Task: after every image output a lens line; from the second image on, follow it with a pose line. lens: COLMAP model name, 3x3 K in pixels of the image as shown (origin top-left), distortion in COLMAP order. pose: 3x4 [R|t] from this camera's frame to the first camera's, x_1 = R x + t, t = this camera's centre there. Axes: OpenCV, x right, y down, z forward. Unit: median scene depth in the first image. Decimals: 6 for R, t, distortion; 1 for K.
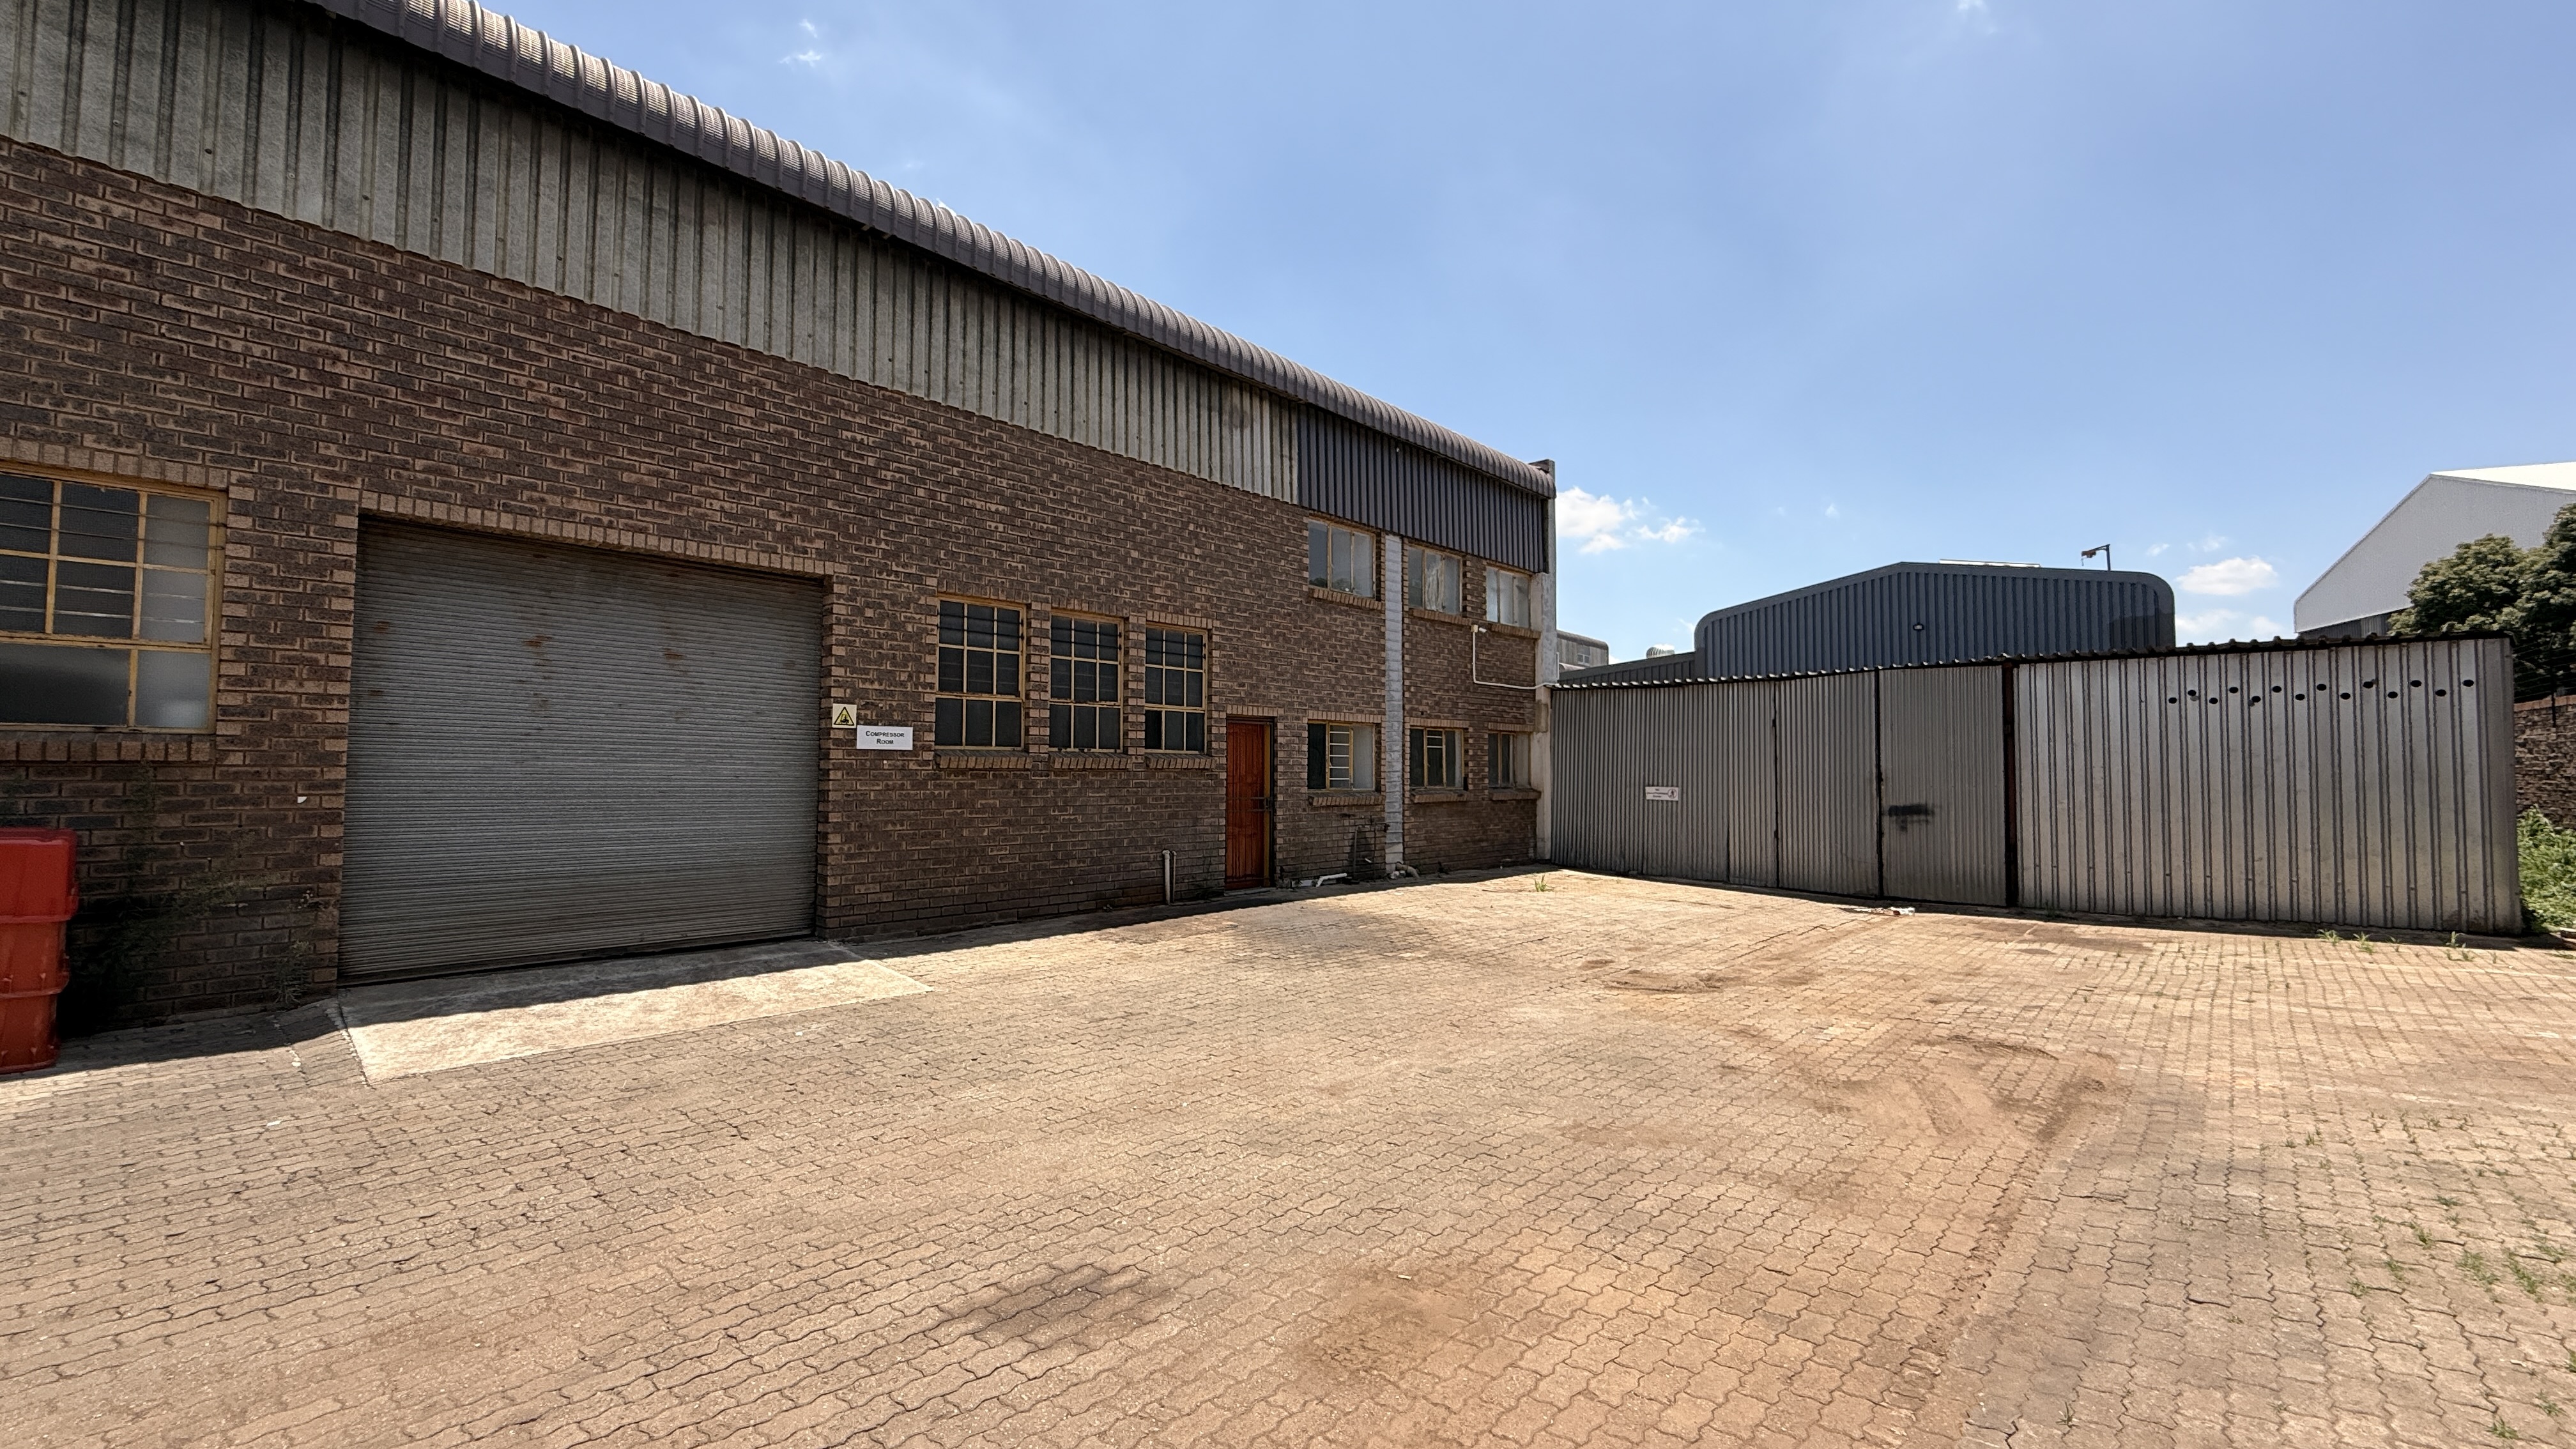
lens RADIAL K [[1028.3, 0, 1284.7], [0, 1028.3, 722.4], [0, 0, 1]] dist [0.000680, -0.000380]
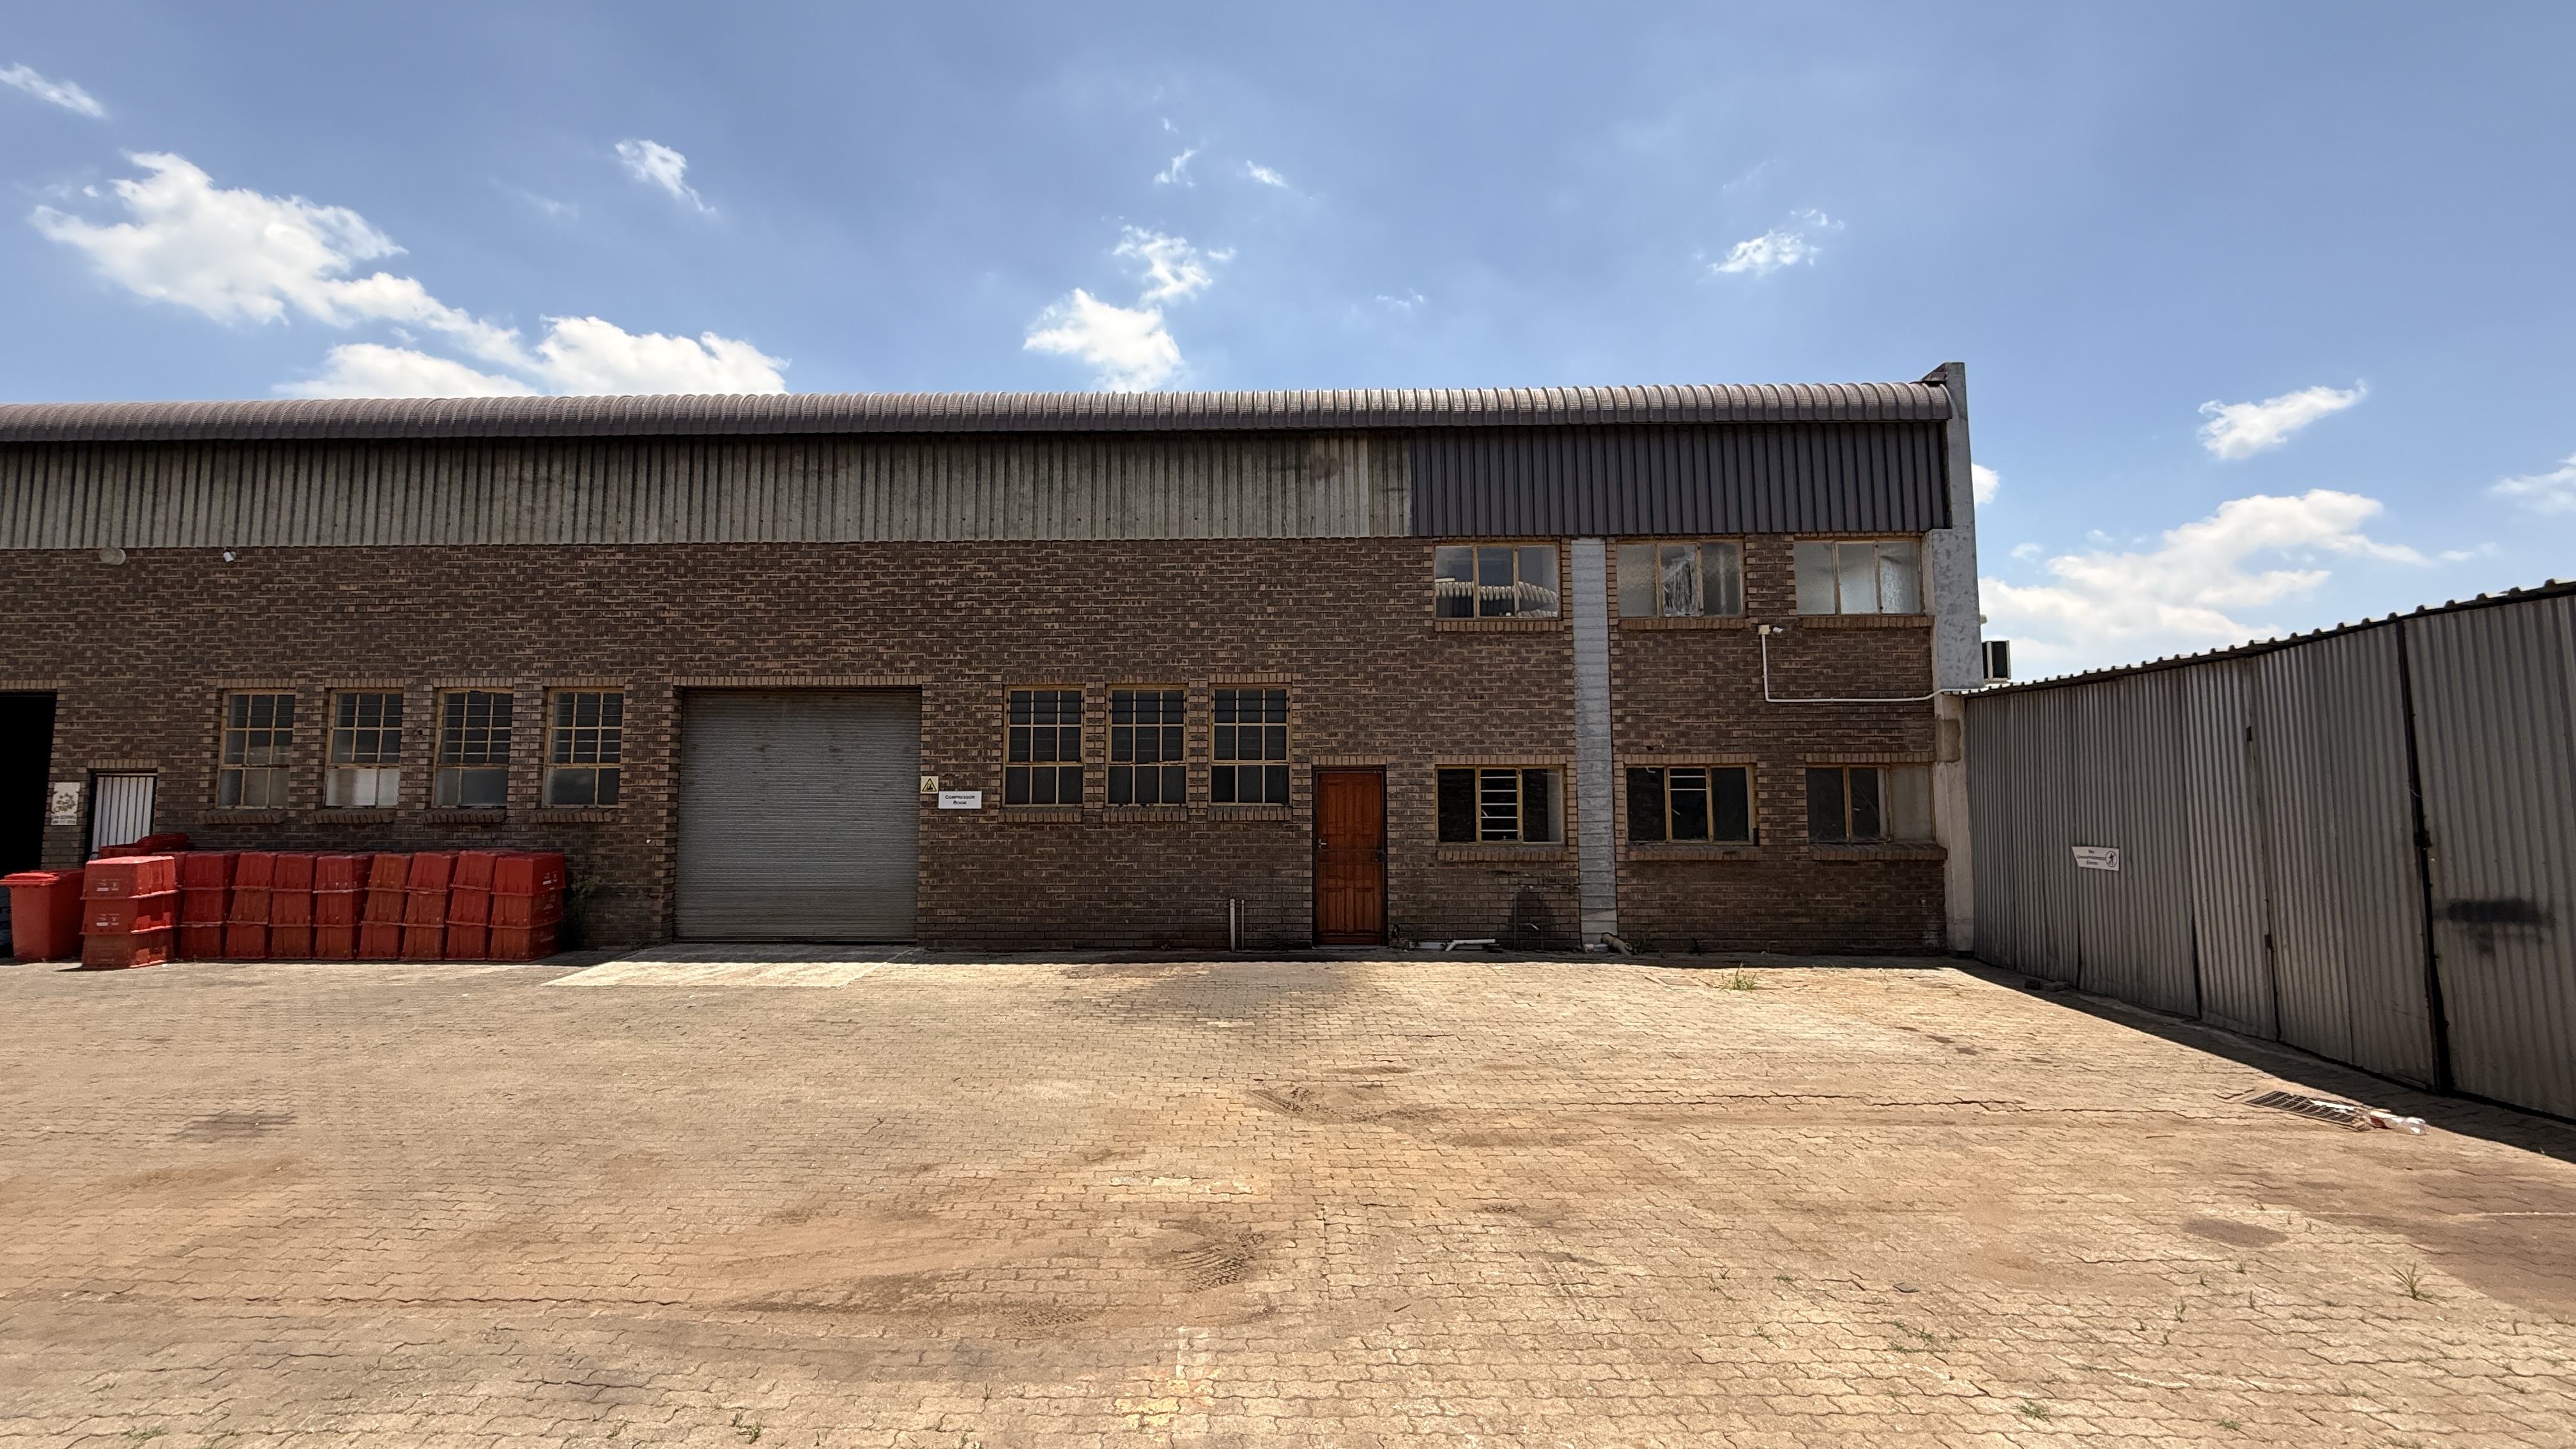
lens RADIAL K [[1028.3, 0, 1276.7], [0, 1028.3, 718.6], [0, 0, 1]] dist [0.000680, -0.000380]
pose [[0.667506, -0.068954, -0.741405, 0.803454], [0.041228, 0.997598, -0.055663, 0.001010], [0.743462, 0.006589, 0.668746, 0.370245]]
